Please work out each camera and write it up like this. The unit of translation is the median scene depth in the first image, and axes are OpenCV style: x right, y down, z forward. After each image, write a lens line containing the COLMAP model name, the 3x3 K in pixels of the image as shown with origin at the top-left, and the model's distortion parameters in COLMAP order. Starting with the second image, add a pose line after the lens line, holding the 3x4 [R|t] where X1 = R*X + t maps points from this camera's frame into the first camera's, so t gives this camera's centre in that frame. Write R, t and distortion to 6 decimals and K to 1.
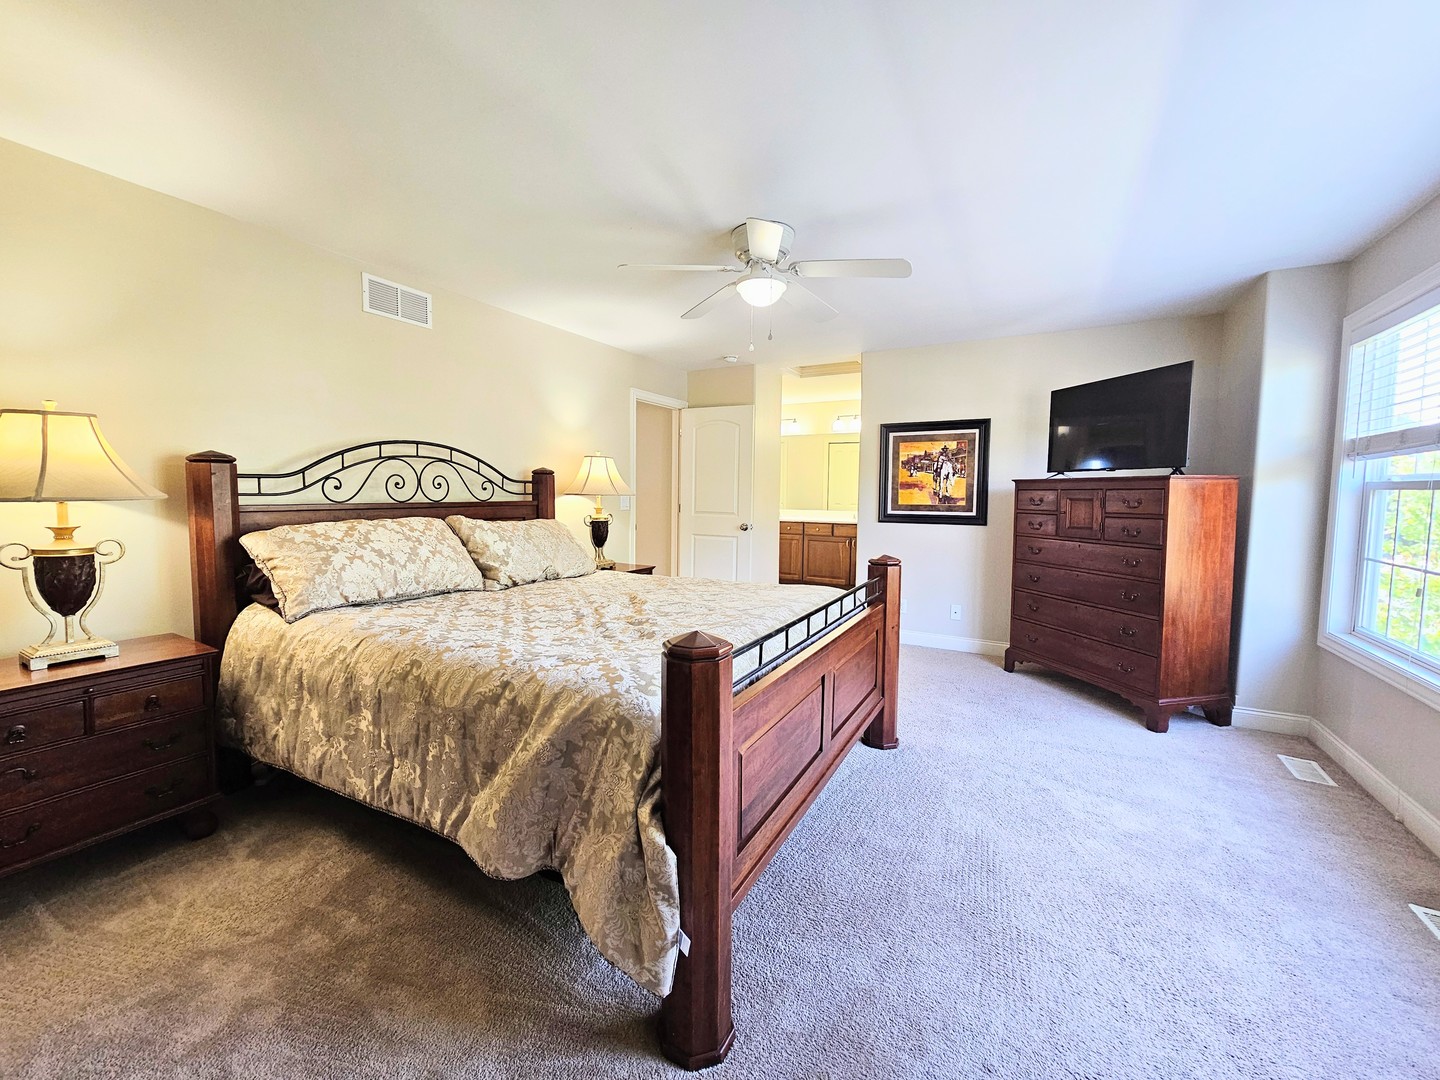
lens RADIAL K [[587.5, 0, 721.3], [0, 587.5, 537.1], [0, 0, 1]] dist [0.000215, -0.000201]
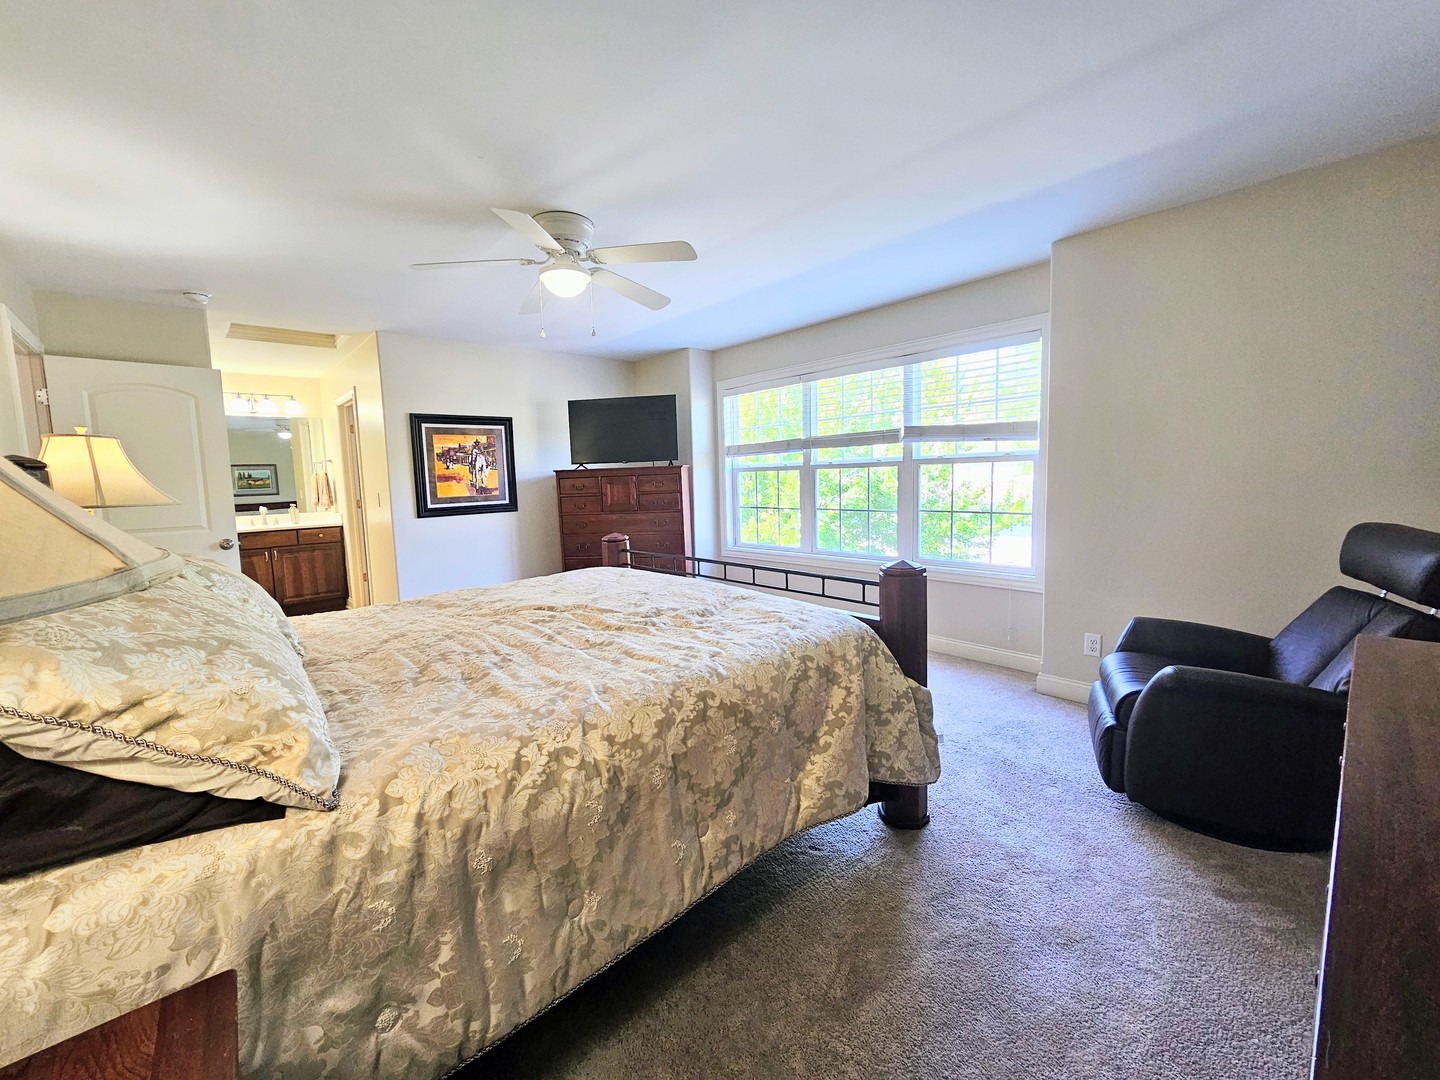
lens RADIAL K [[587.5, 0, 693.9], [0, 587.5, 530.6], [0, 0, 1]] dist [0.000215, -0.000201]
pose [[0.335455, -0.105992, 0.936075, -0.497614], [0.109209, 0.991326, 0.073112, -0.027781], [-0.935705, 0.077702, 0.344121, 0.284247]]
